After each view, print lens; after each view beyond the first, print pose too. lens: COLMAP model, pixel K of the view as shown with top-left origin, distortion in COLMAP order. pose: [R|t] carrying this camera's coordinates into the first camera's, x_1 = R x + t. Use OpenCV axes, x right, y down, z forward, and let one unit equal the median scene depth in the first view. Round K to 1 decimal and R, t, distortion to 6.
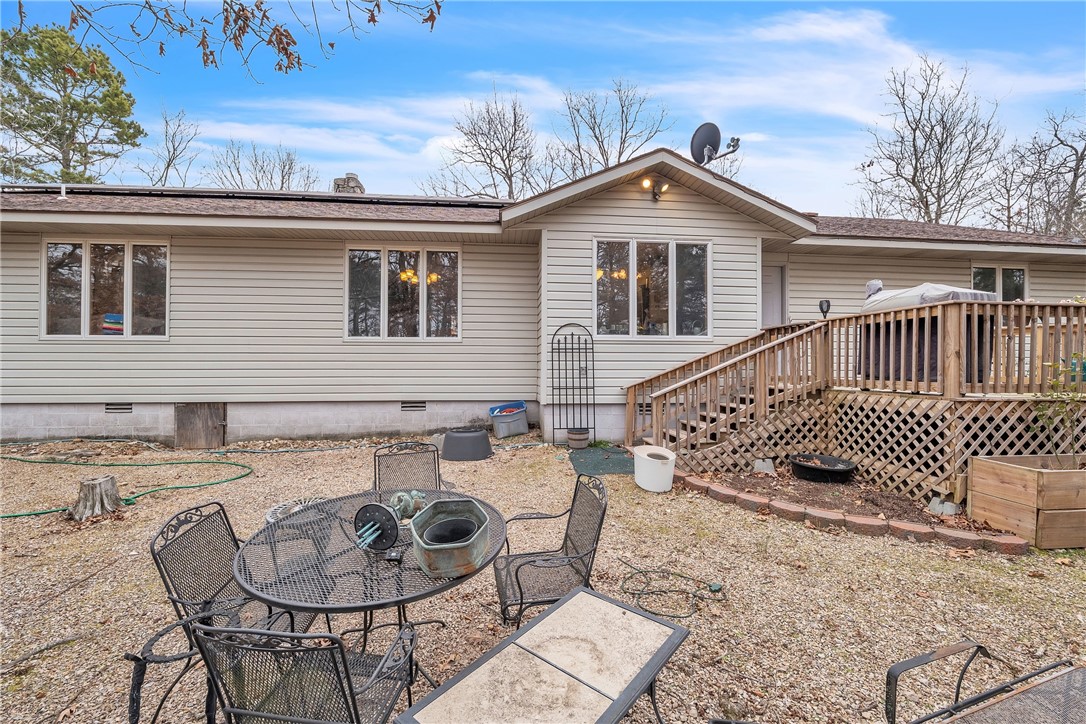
lens RADIAL K [[455.9, 0, 542.0], [0, 455.9, 366.7], [0, 0, 1]] dist [-0.012785, -0.000494]
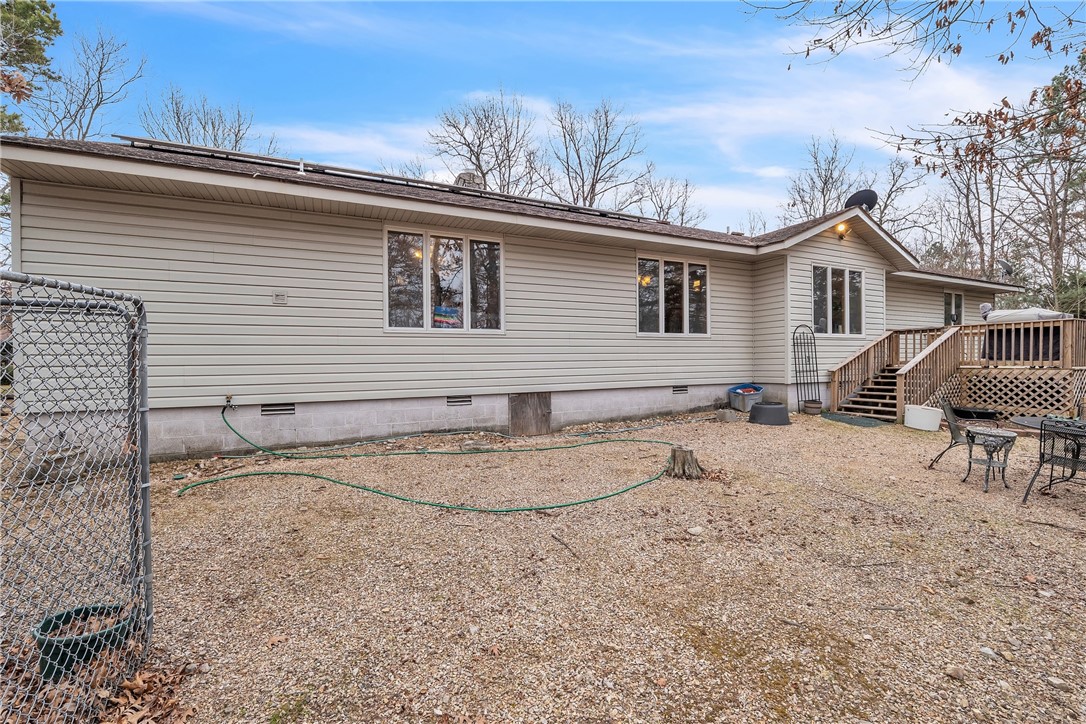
lens RADIAL K [[455.9, 0, 540.7], [0, 455.9, 365.5], [0, 0, 1]] dist [-0.012785, -0.000494]
pose [[0.940303, -0.014644, 0.340023, -1.118237], [0.012791, 0.999889, 0.007693, 0.007288], [-0.340098, -0.002884, 0.940386, -0.022038]]
